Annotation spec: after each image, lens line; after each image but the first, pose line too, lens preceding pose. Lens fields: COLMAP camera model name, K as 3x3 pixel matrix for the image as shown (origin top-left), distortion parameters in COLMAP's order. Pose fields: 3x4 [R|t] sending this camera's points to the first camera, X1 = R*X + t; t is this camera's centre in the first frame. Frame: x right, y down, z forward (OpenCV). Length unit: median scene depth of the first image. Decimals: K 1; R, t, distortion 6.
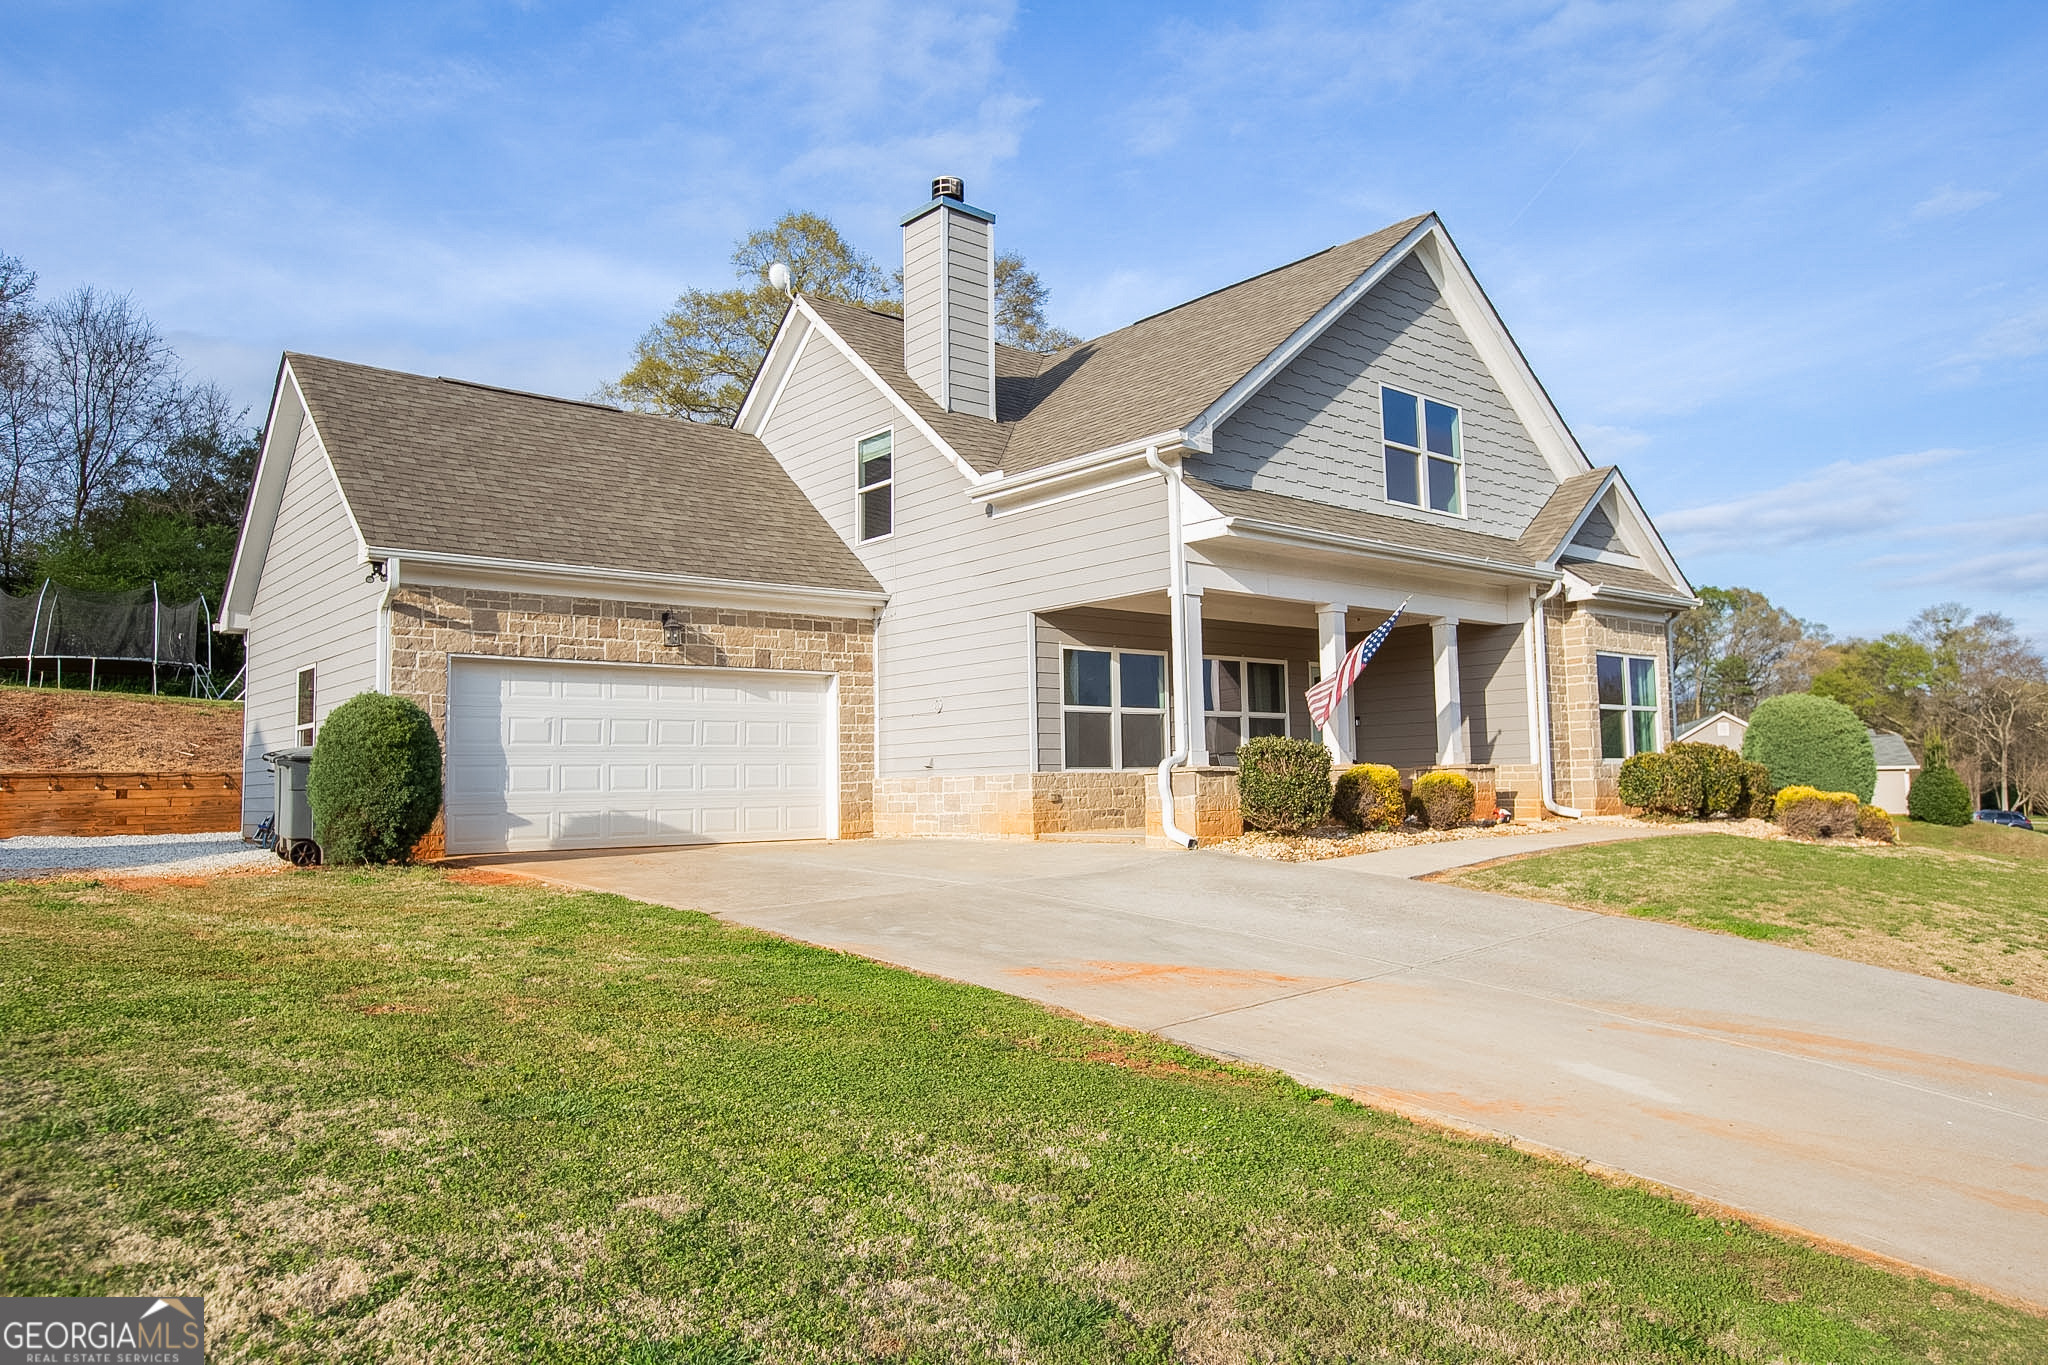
lens RADIAL K [[1428.3, 0, 1025.5], [0, 1428.3, 683.8], [0, 0, 1]] dist [-0.003249, -0.000501]
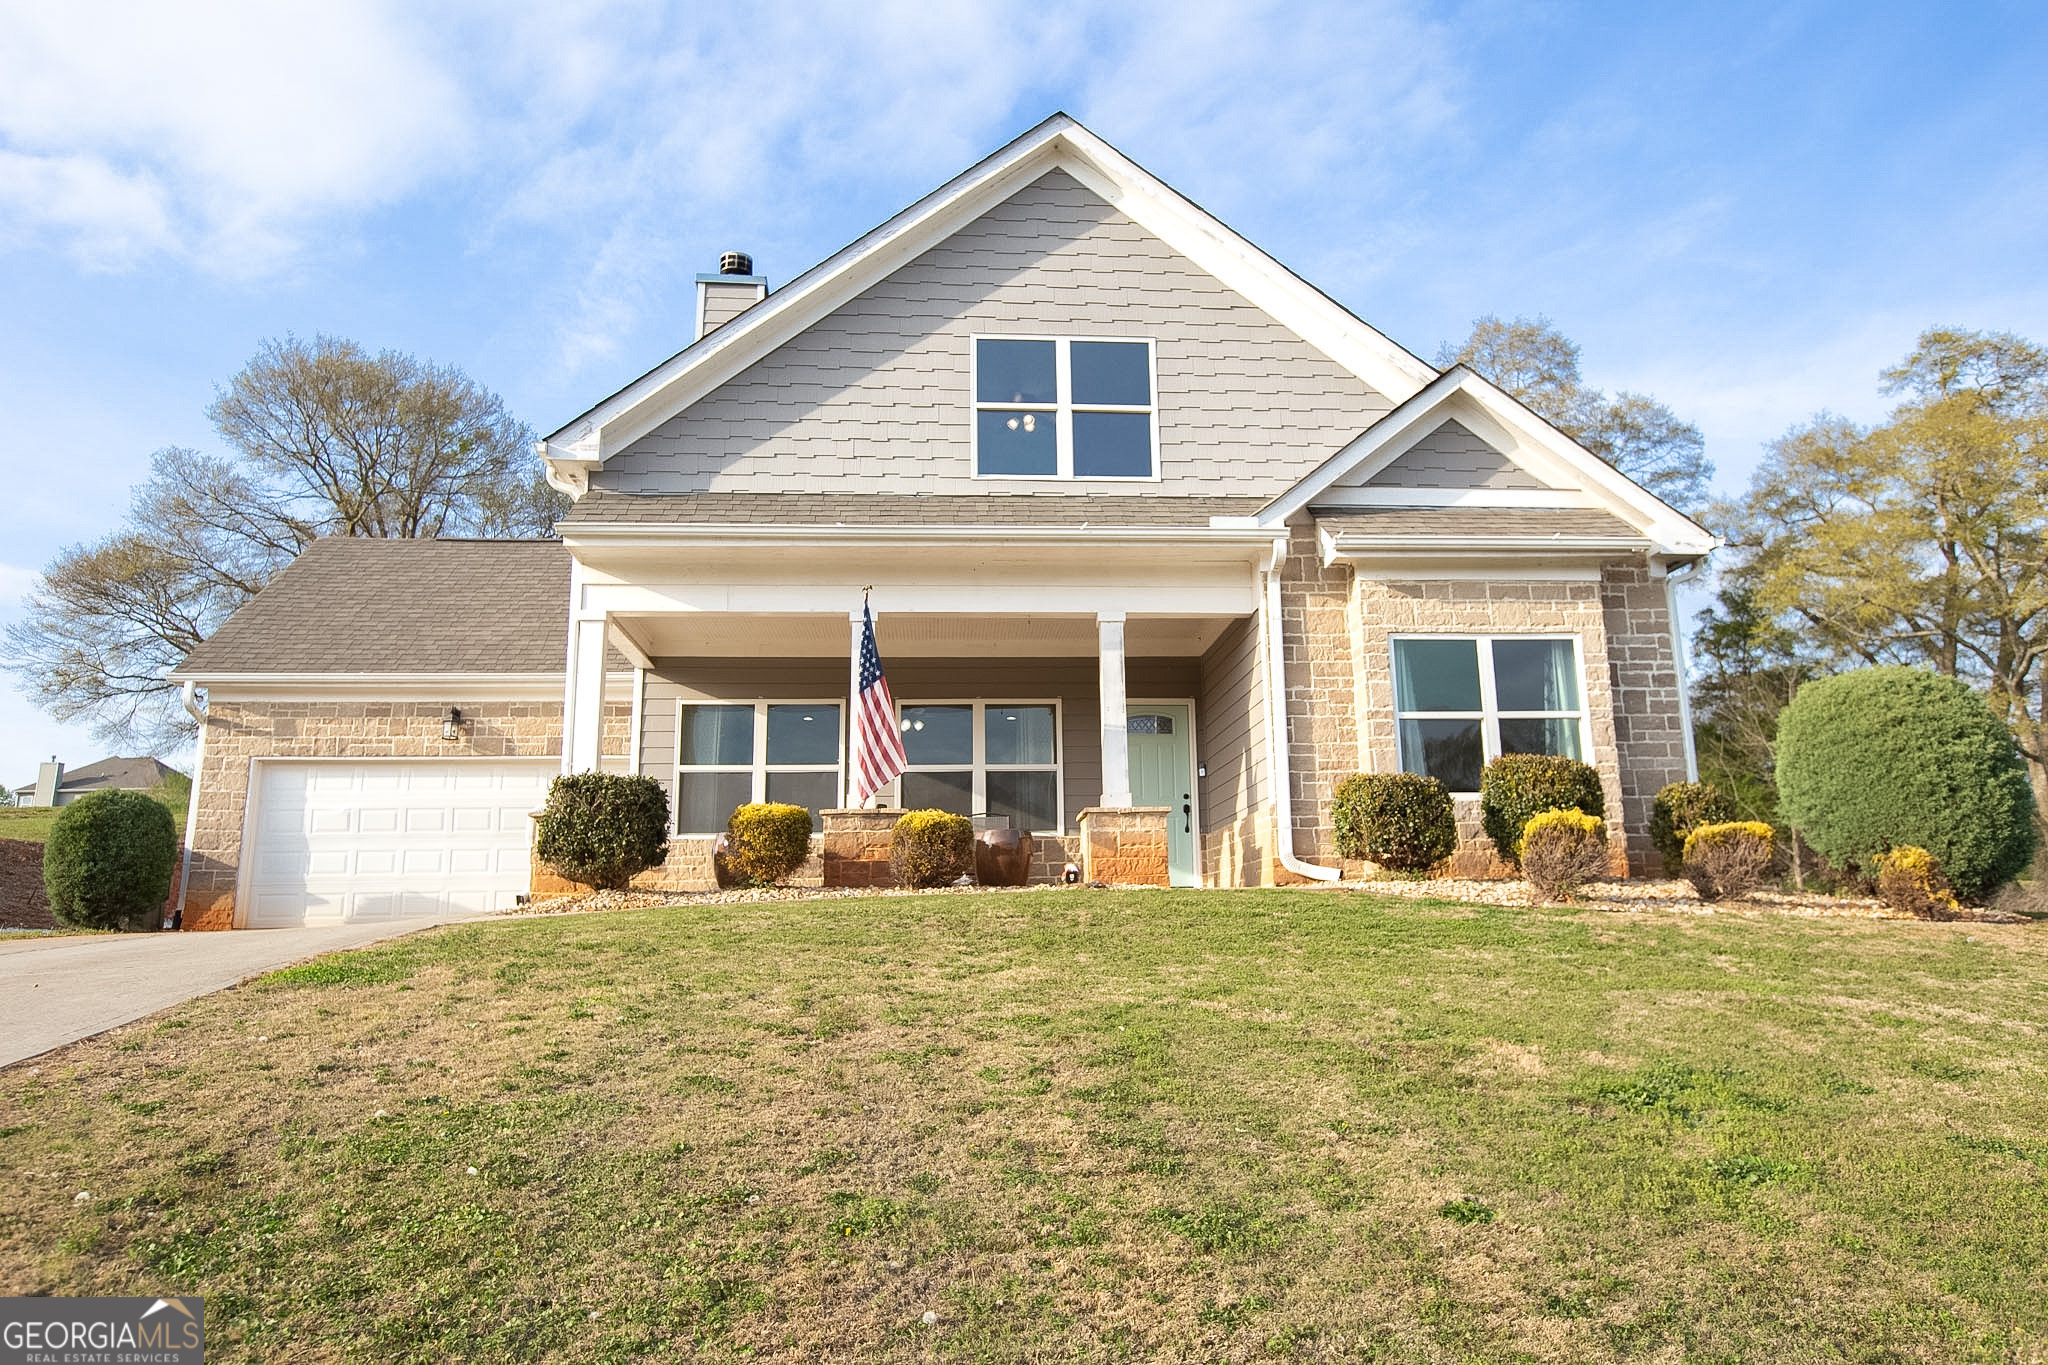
lens RADIAL K [[1356.5, 0, 1023.8], [0, 1356.5, 681.5], [0, 0, 1]] dist [0.004066, 0.005669]
pose [[0.795008, -0.113463, -0.595893, 0.705260], [0.044292, 0.990587, -0.129523, 0.081728], [0.604980, 0.076579, 0.792550, 0.429963]]
